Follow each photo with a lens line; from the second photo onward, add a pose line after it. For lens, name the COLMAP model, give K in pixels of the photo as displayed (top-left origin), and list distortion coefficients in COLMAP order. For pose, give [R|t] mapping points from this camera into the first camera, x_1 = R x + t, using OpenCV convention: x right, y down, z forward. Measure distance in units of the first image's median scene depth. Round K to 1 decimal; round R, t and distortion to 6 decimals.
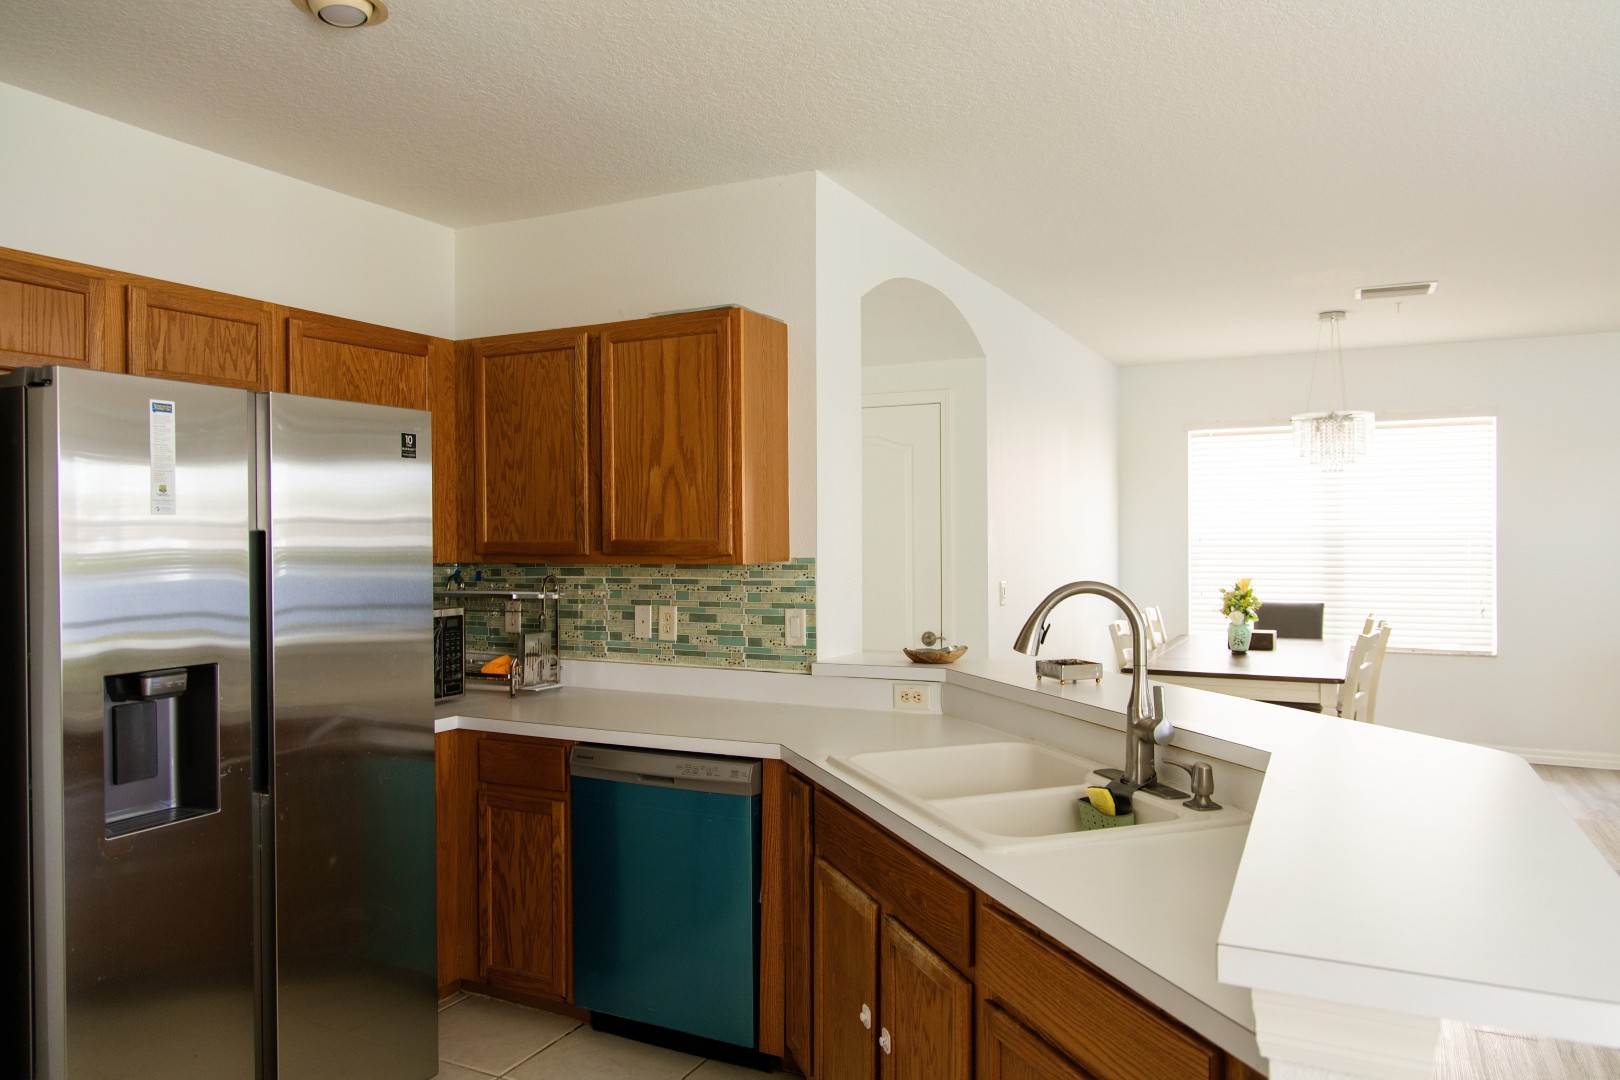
lens RADIAL K [[1078.2, 0, 811.6], [0, 1078.2, 538.0], [0, 0, 1]] dist [-0.006741, -0.001630]
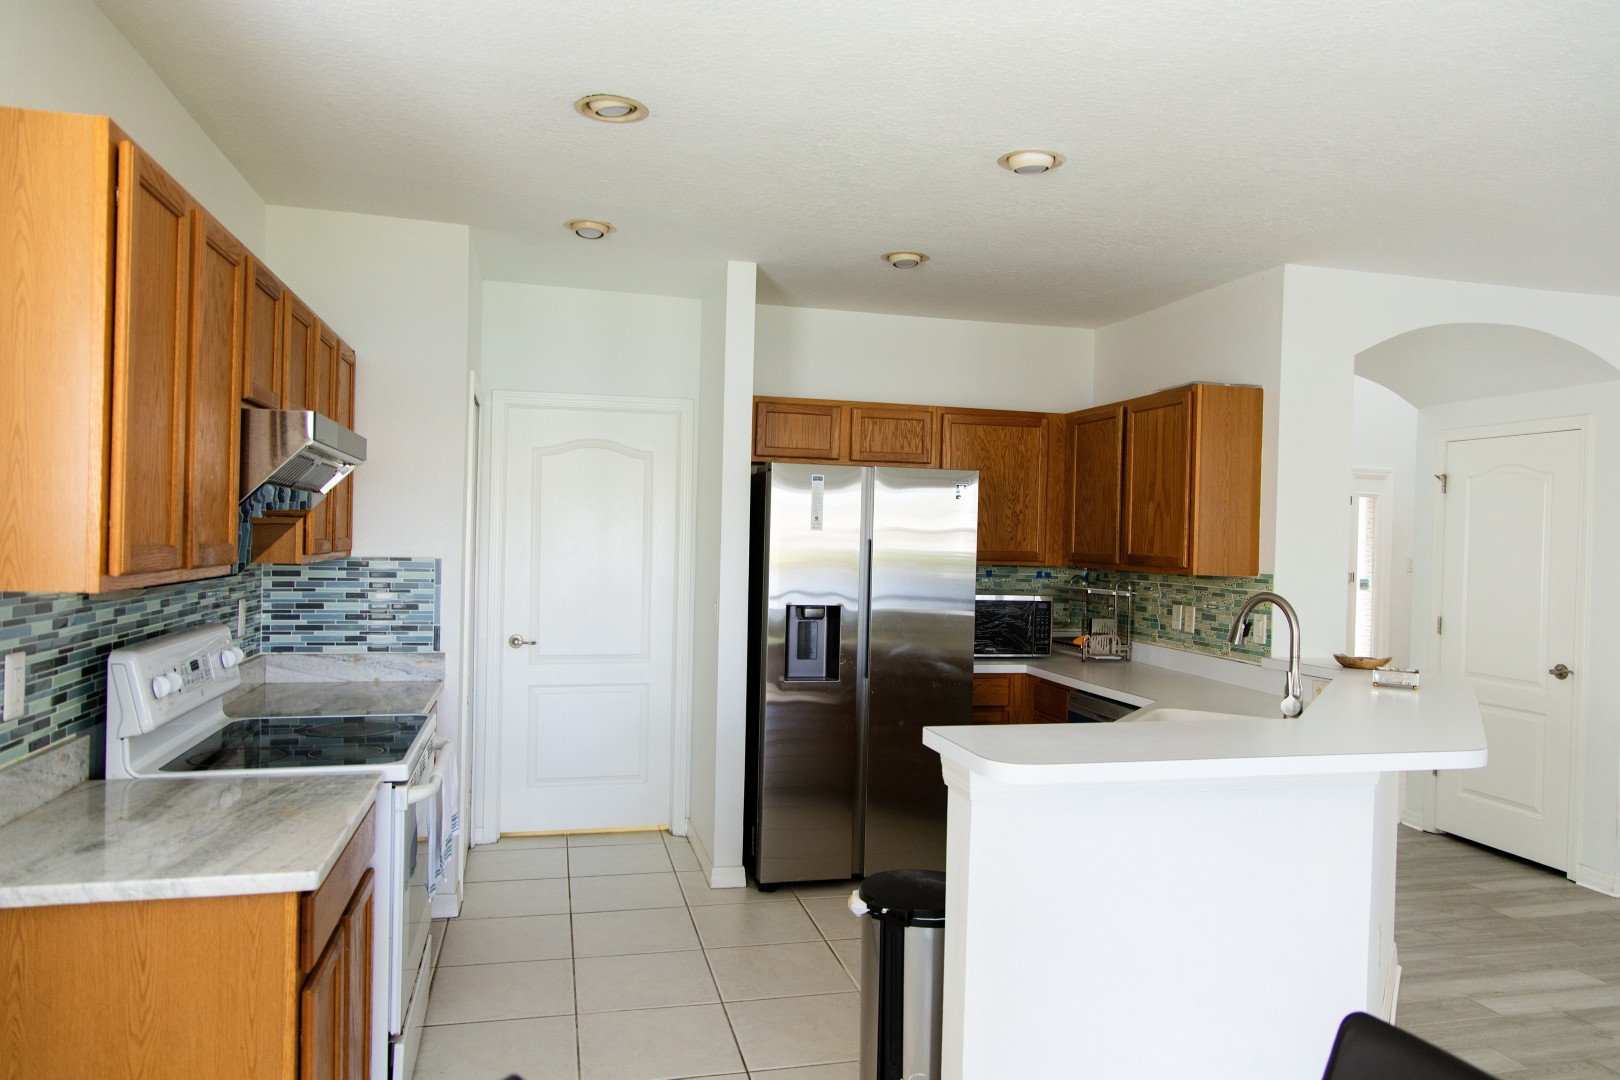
lens RADIAL K [[1078.2, 0, 809.4], [0, 1078.2, 541.2], [0, 0, 1]] dist [-0.006741, -0.001630]
pose [[0.639950, 0.027530, -0.767923, 0.604754], [-0.035303, 0.999356, 0.006407, -0.008681], [0.767605, 0.023010, 0.640510, -0.205900]]
